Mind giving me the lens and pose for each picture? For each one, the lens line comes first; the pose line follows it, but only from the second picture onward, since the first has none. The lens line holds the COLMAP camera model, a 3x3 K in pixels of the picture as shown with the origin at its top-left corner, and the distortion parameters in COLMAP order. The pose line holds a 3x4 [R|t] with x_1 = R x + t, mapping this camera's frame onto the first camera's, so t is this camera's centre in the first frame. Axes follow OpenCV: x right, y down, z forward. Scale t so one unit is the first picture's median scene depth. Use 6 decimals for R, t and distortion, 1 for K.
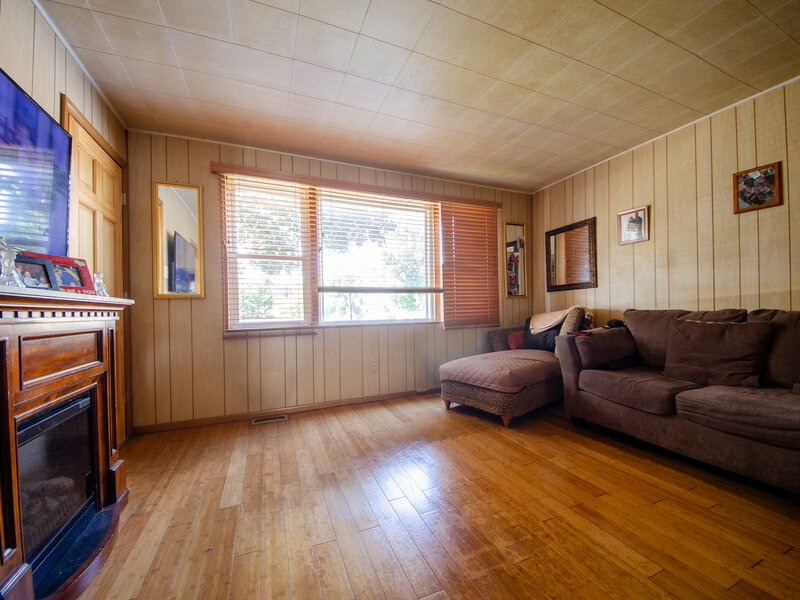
lens RADIAL K [[323.7, 0, 402.3], [0, 323.7, 307.2], [0, 0, 1]] dist [0.071060, -0.024547]
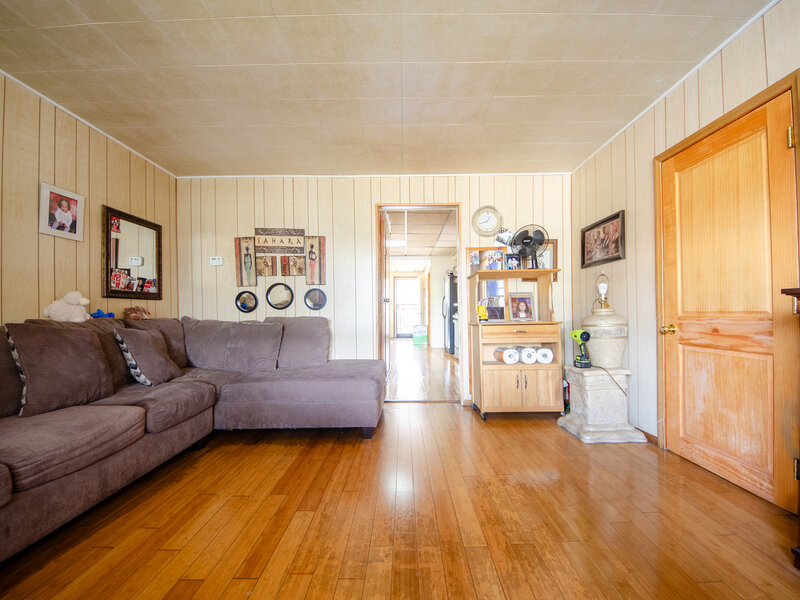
lens RADIAL K [[323.7, 0, 402.3], [0, 323.7, 307.2], [0, 0, 1]] dist [0.071060, -0.024547]
pose [[-0.912448, 0.017087, 0.408837, -0.149182], [0.014668, 0.999851, -0.009051, -0.012322], [-0.408931, -0.002262, -0.912563, 1.851860]]
